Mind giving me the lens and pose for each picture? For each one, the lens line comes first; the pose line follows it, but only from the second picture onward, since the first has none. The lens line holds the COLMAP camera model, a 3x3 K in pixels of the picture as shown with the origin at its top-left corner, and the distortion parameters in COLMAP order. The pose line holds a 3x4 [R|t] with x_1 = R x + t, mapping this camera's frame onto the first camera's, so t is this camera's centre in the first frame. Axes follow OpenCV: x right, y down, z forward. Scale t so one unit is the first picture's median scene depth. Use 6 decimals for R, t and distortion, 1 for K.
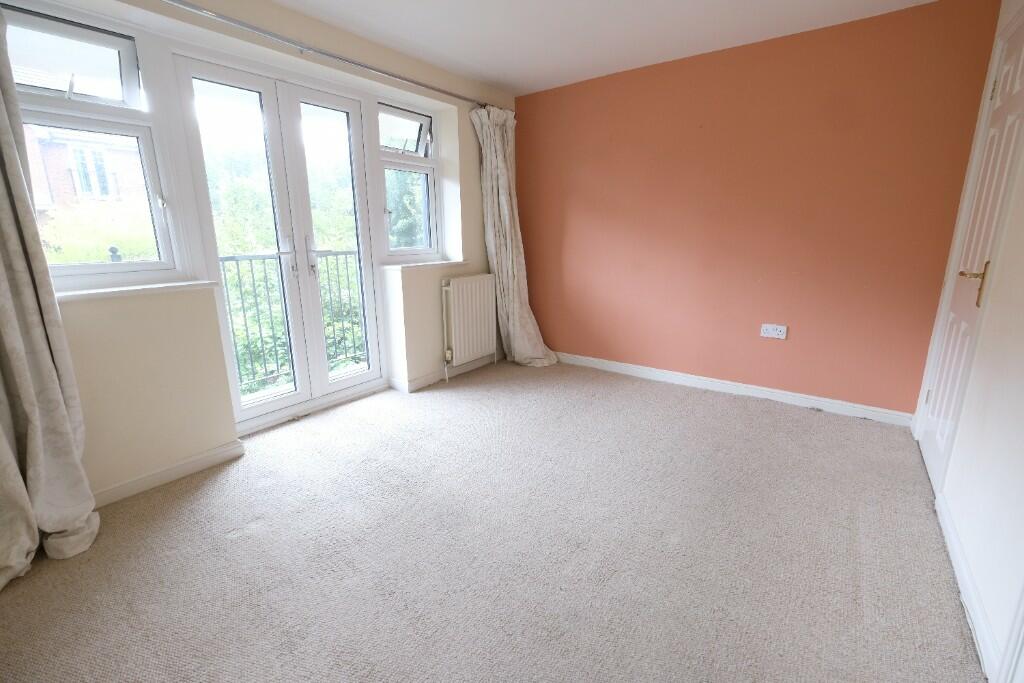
lens RADIAL K [[449.1, 0, 516.1], [0, 449.1, 329.2], [0, 0, 1]] dist [-0.000562, -0.000213]
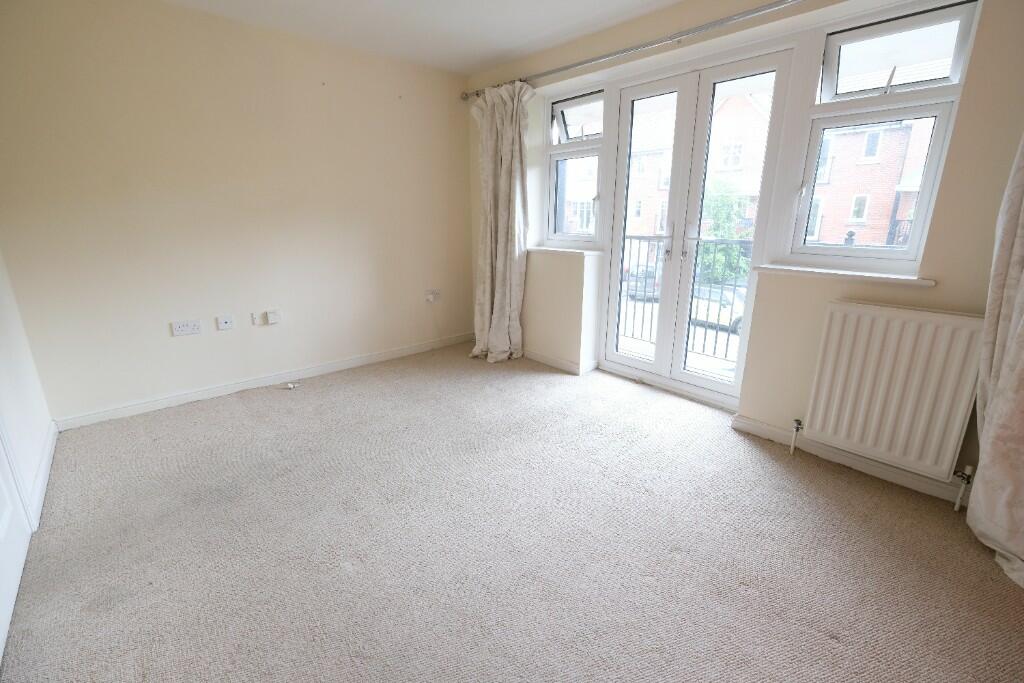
lens RADIAL K [[440.4, 0, 515.8], [0, 440.4, 335.5], [0, 0, 1]] dist [0.000133, 0.000071]
pose [[-0.202913, 0.256181, -0.945091, 0.698351], [-0.222161, 0.927956, 0.299235, -0.204092], [0.953662, 0.270681, -0.131381, 0.927439]]
